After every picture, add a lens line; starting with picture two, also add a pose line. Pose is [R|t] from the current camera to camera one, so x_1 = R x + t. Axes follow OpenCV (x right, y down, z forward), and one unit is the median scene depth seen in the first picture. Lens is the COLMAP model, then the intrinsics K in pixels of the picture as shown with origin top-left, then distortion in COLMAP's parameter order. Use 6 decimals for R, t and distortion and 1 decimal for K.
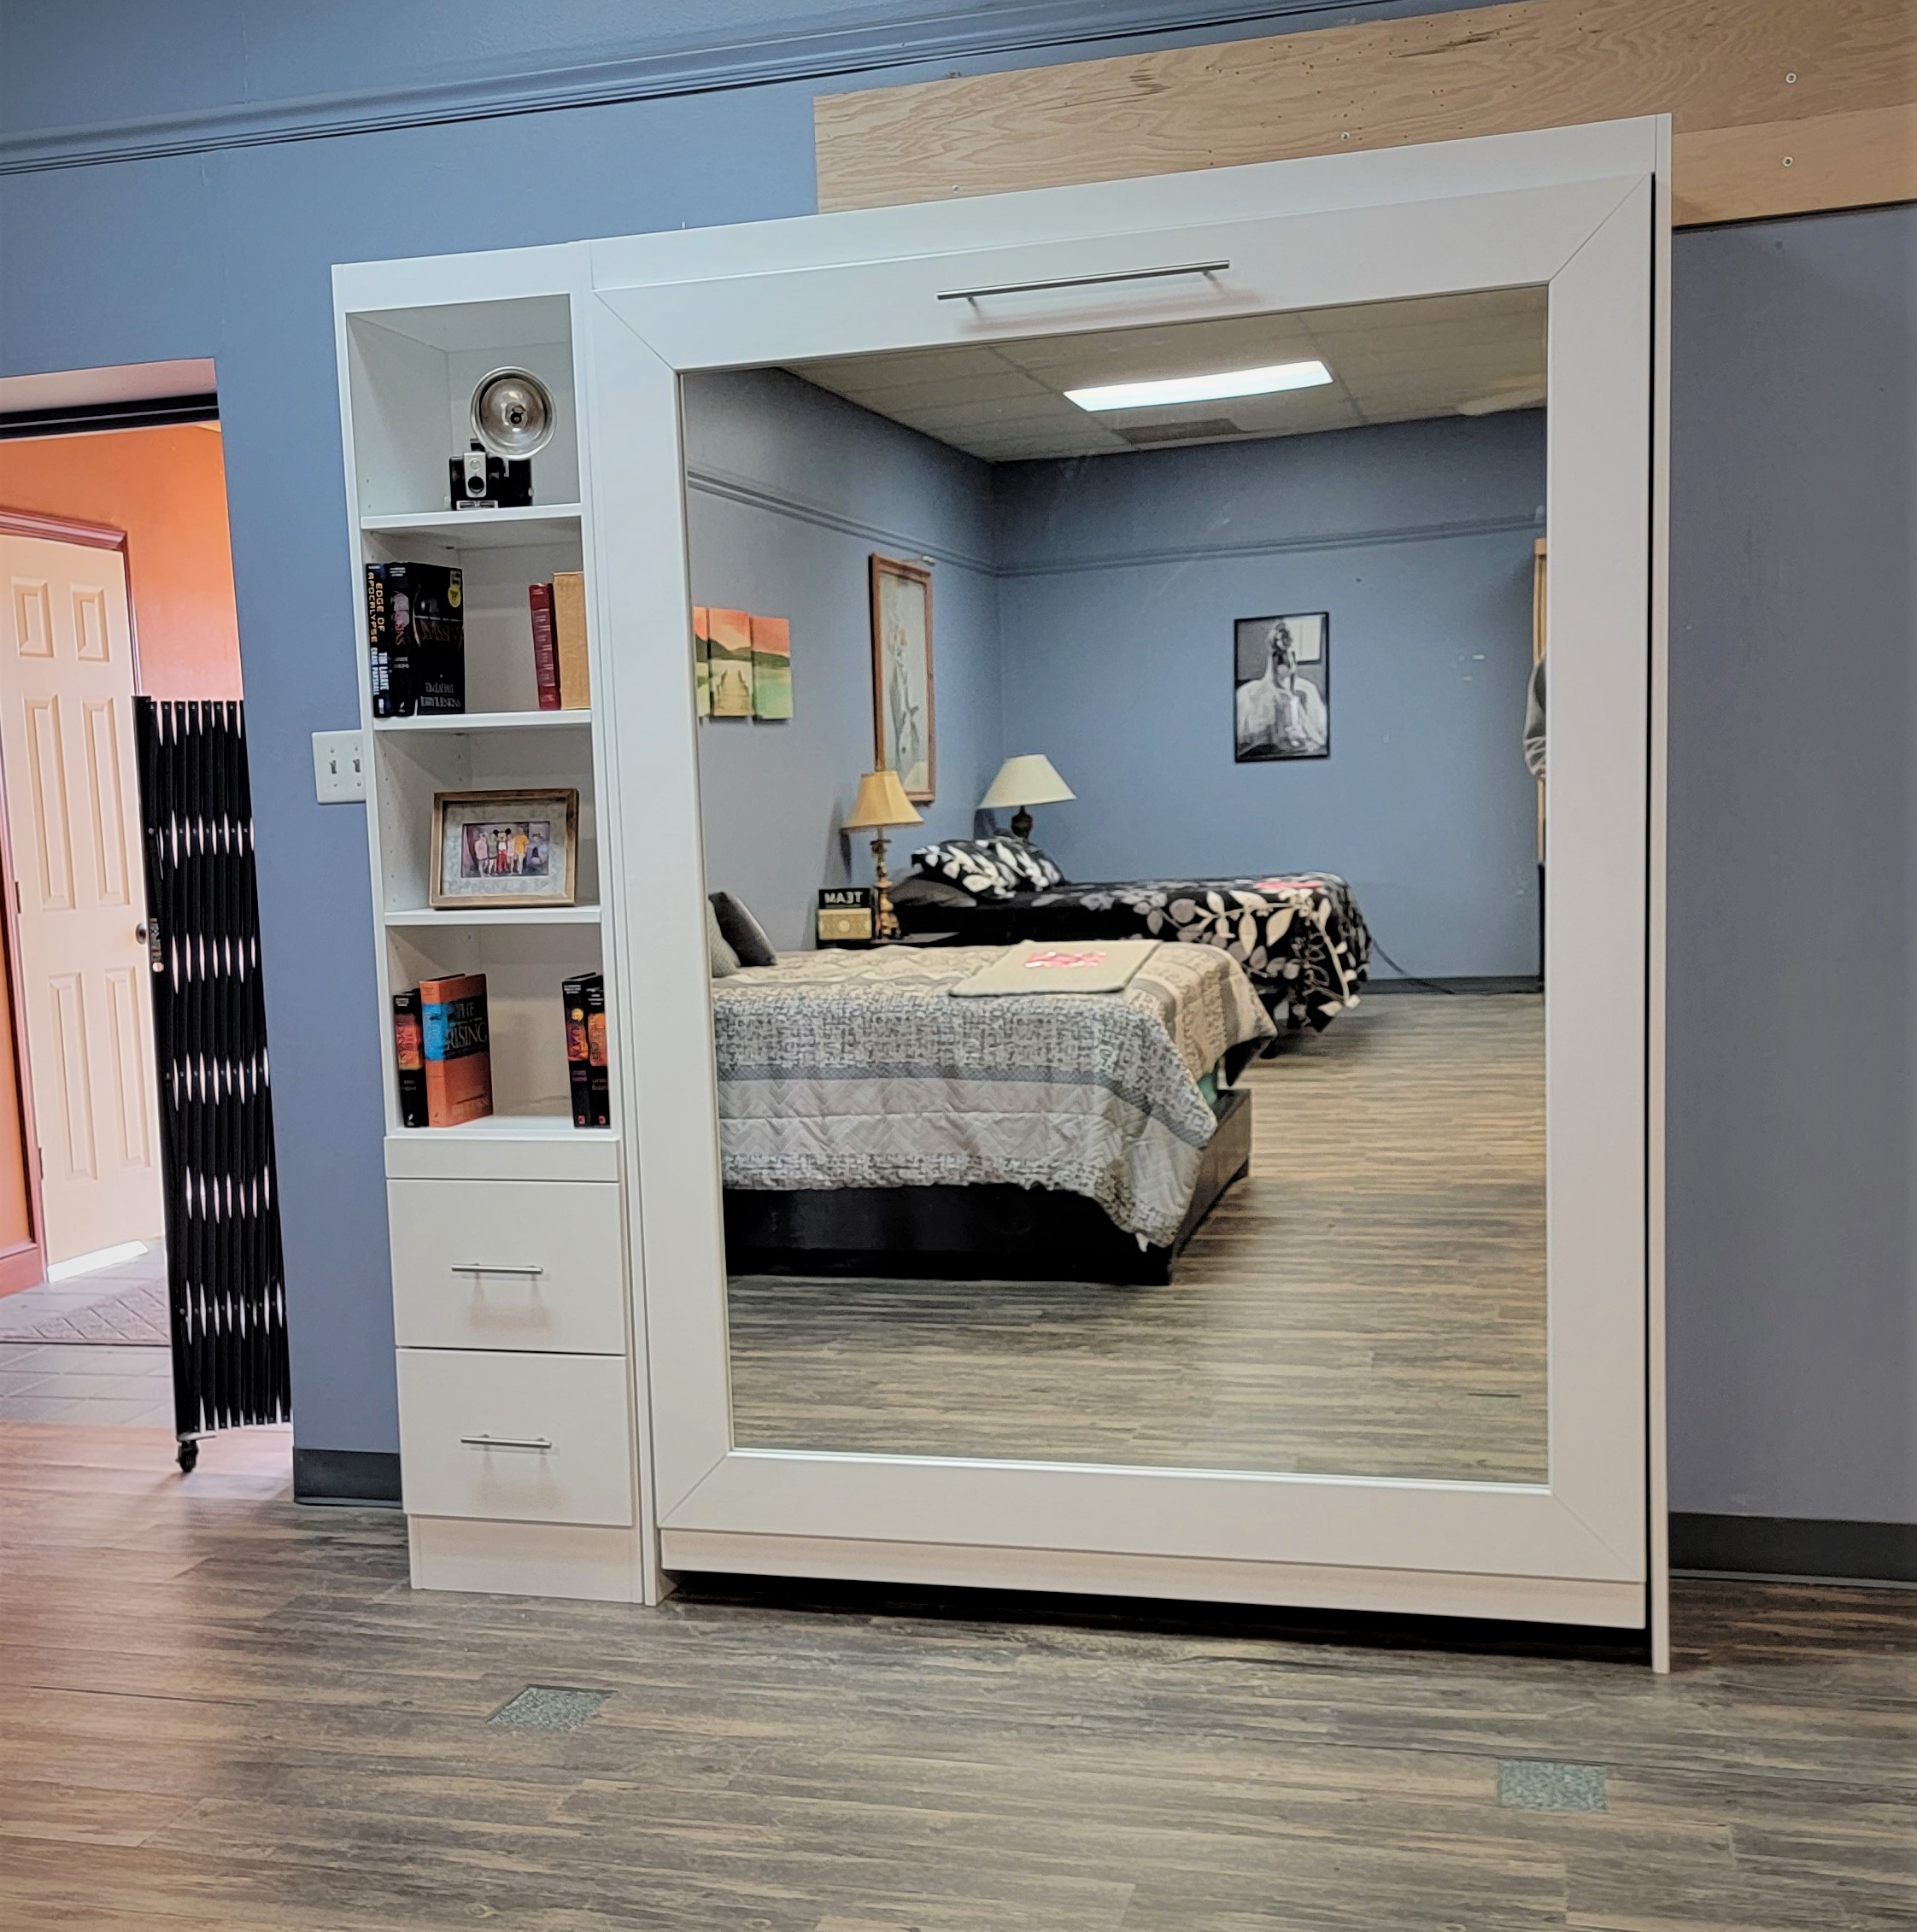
lens RADIAL K [[2461.3, 0, 956.8], [0, 2461.3, 1120.2], [0, 0, 1]] dist [0.054096, -0.073704]
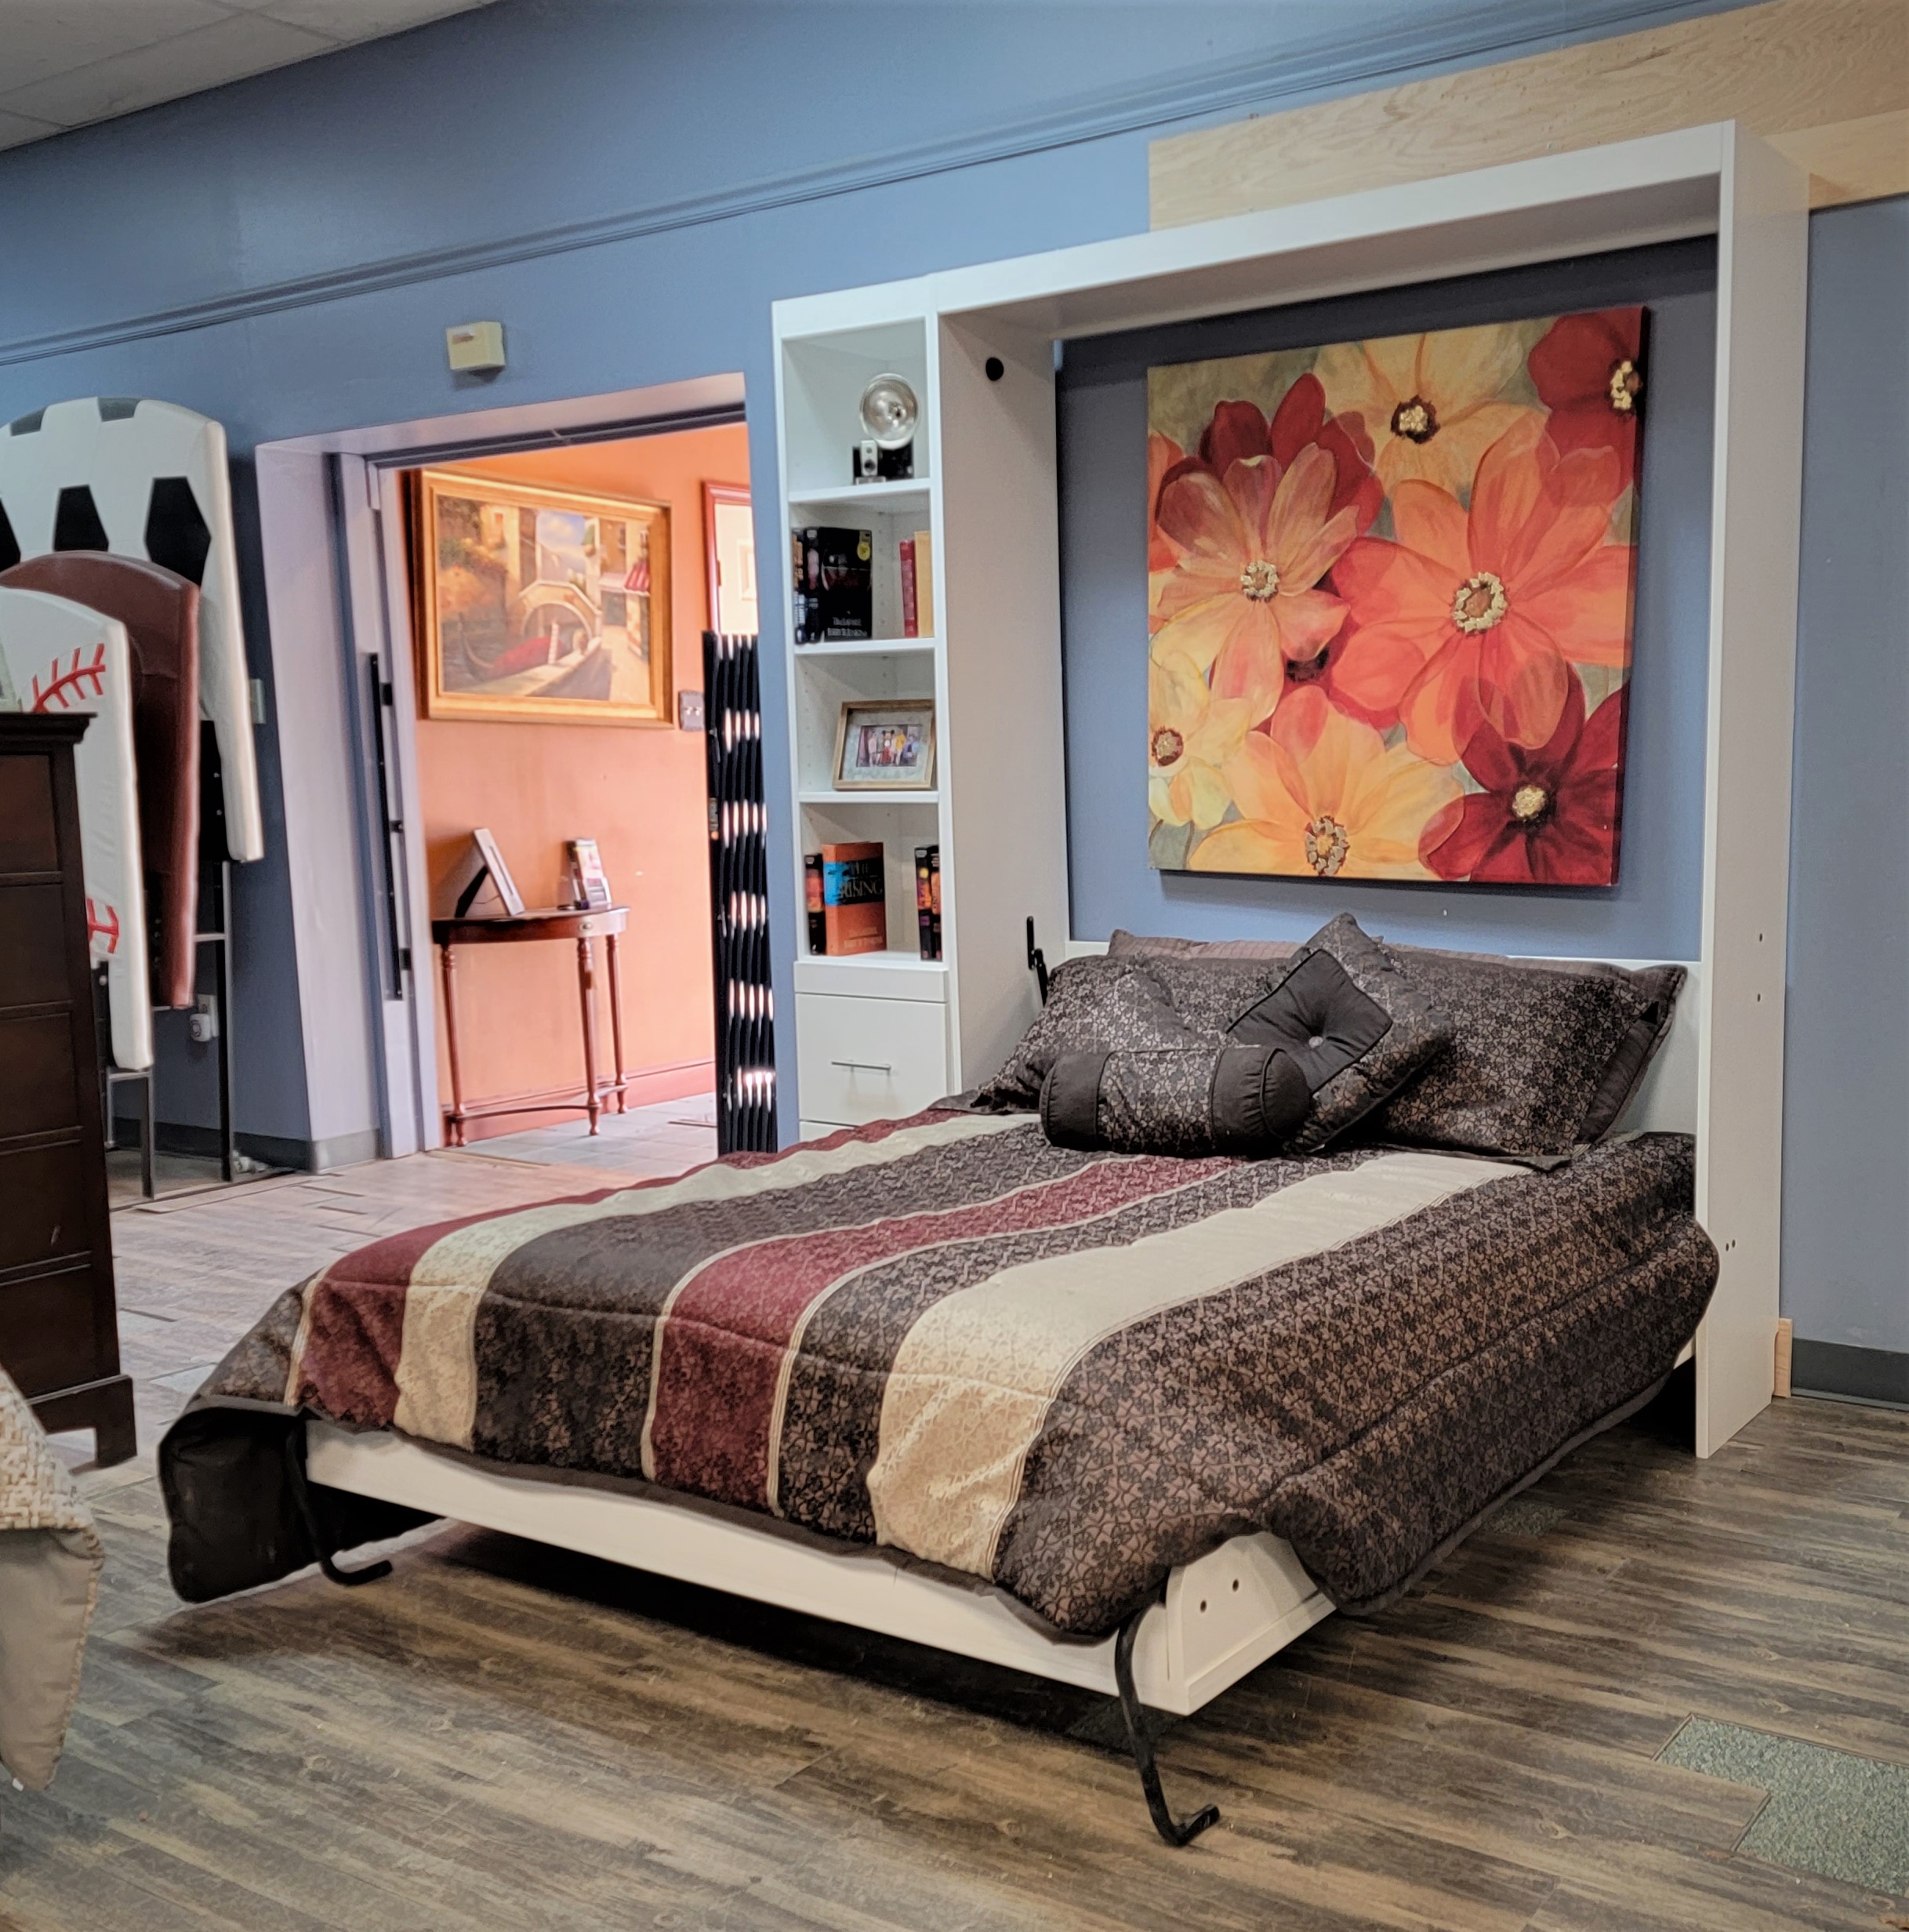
lens RADIAL K [[2254.3, 0, 991.2], [0, 2254.3, 1071.0], [0, 0, 1]] dist [0.065176, -0.079678]
pose [[0.939373, 0.060962, -0.337434, 0.284456], [-0.052034, 0.998016, 0.035450, 0.017161], [0.338926, -0.015743, 0.940681, -0.111254]]
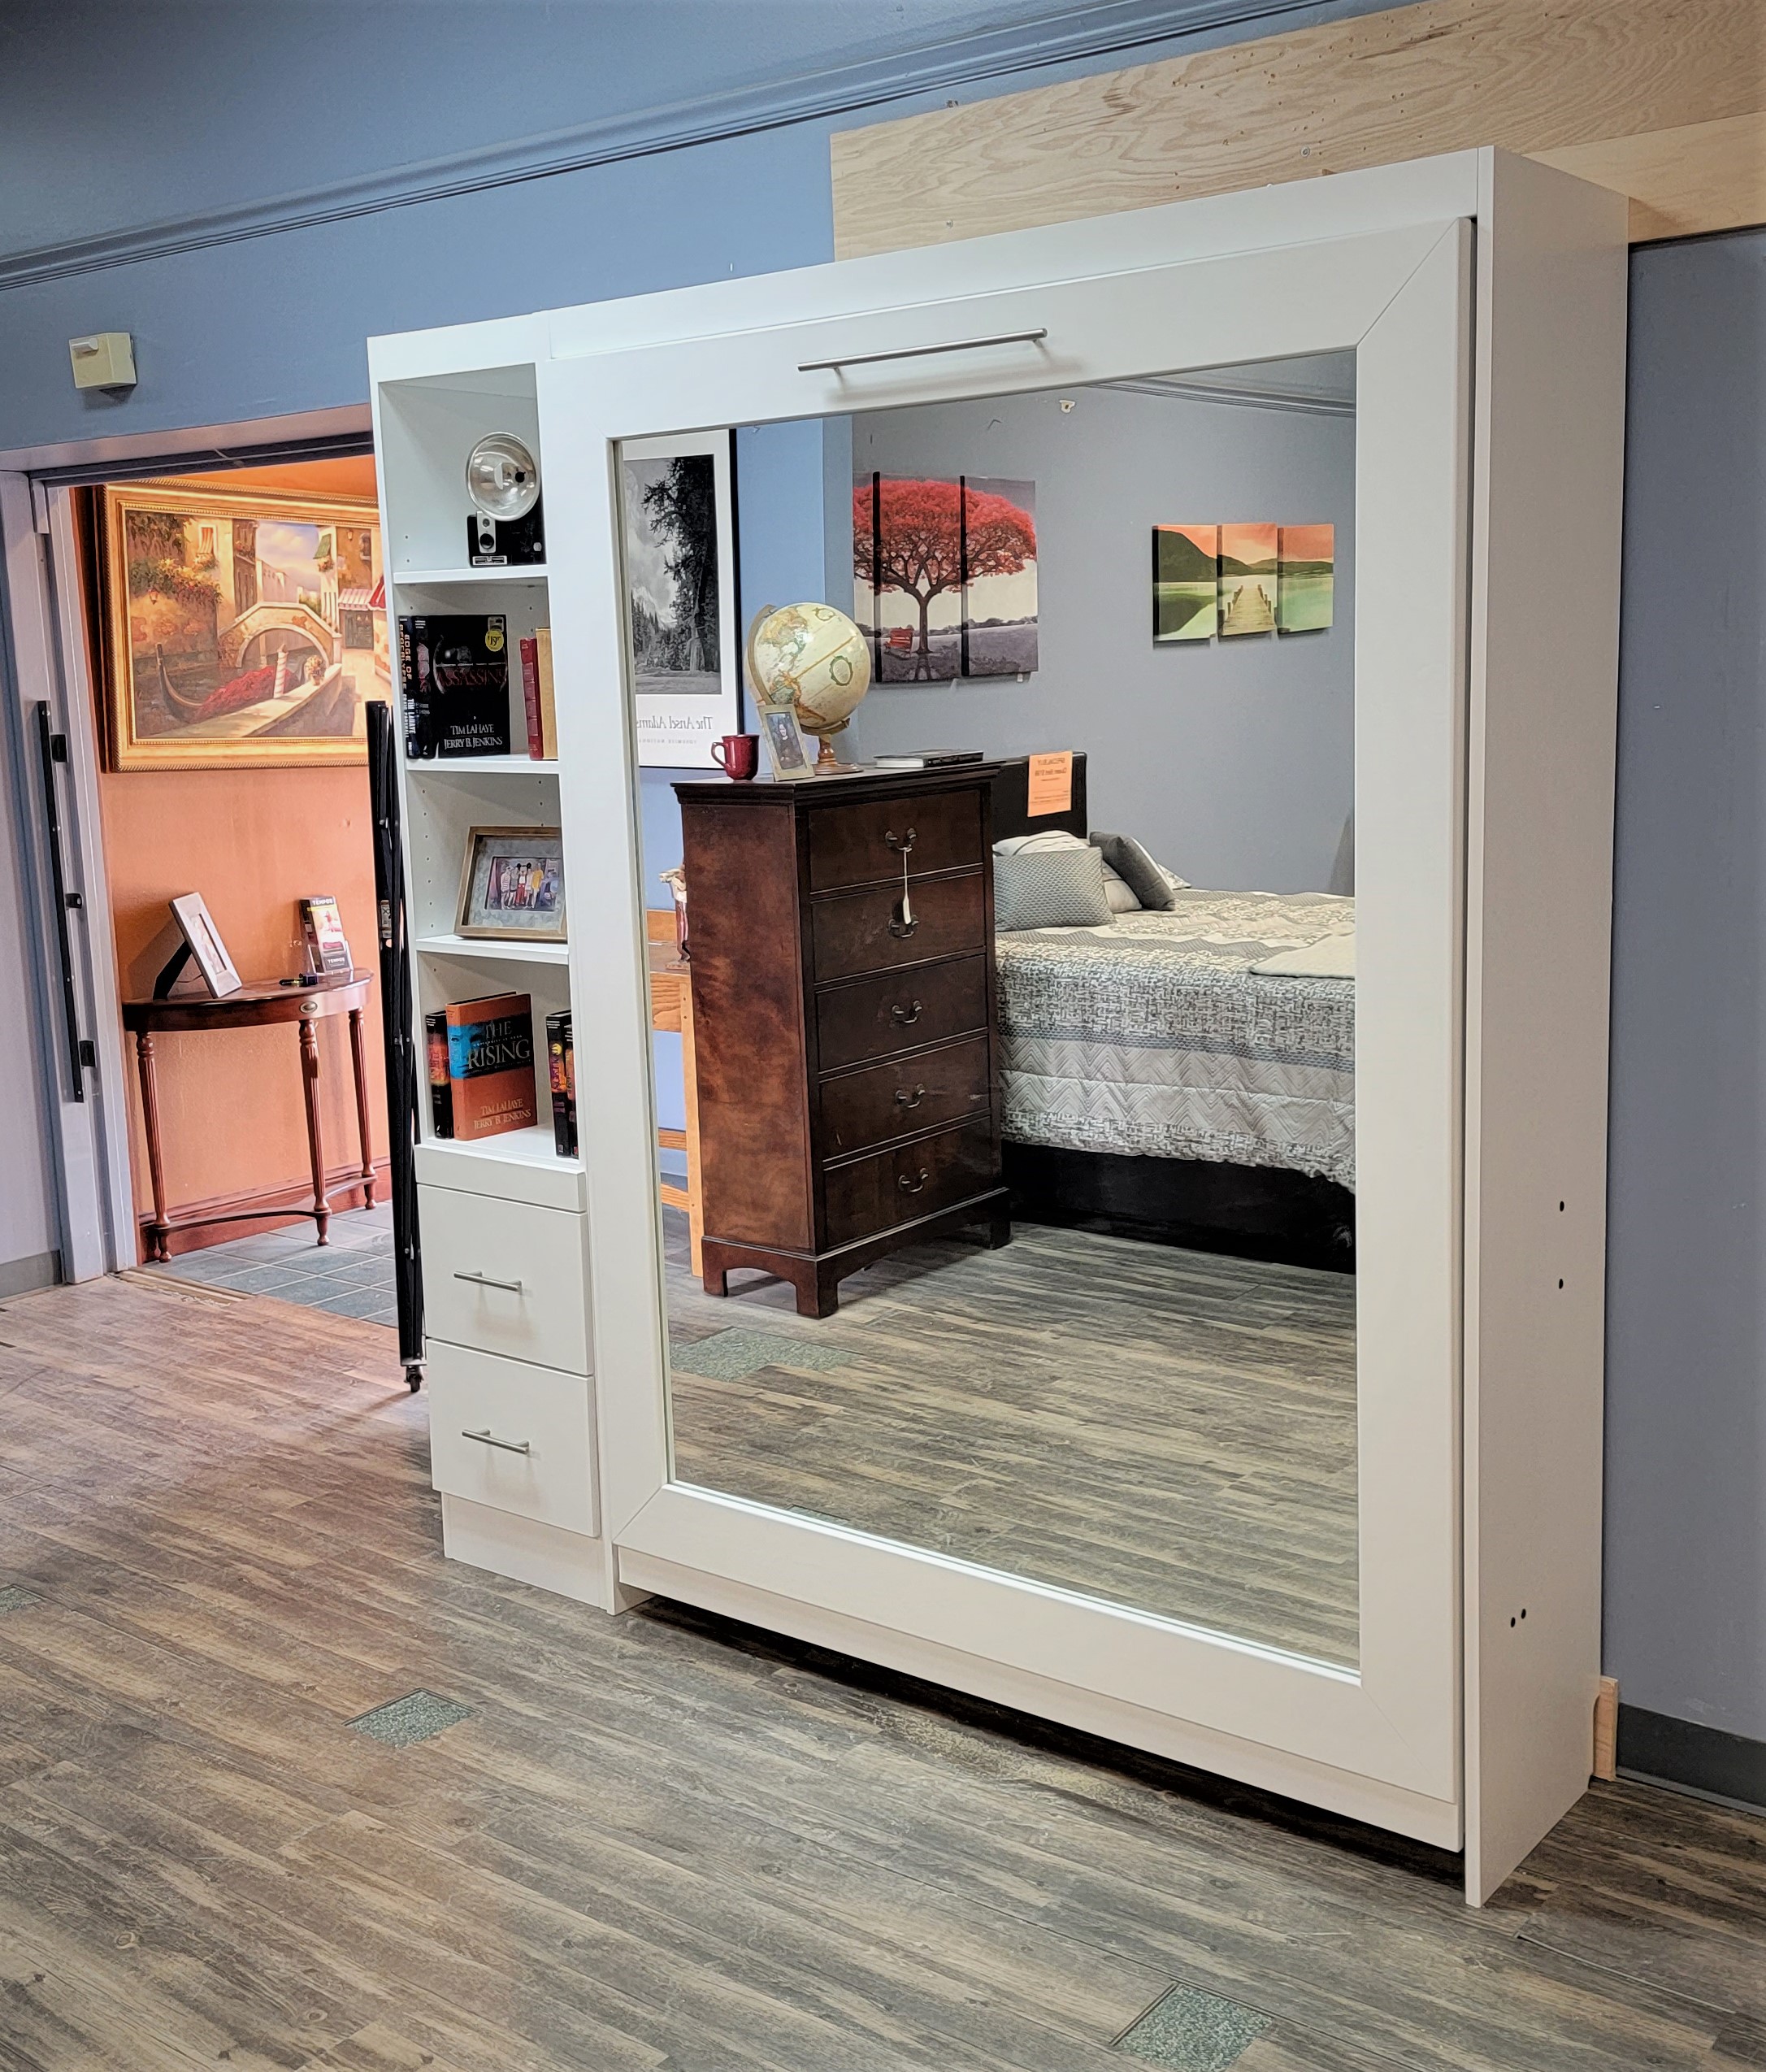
lens RADIAL K [[2366.1, 0, 883.0], [0, 2366.1, 1036.0], [0, 0, 1]] dist [0.033373, -0.032917]
pose [[0.922942, 0.070522, -0.378425, 0.346811], [-0.053443, 0.997030, 0.055460, -0.109772], [0.381212, -0.030962, 0.923969, 0.125415]]
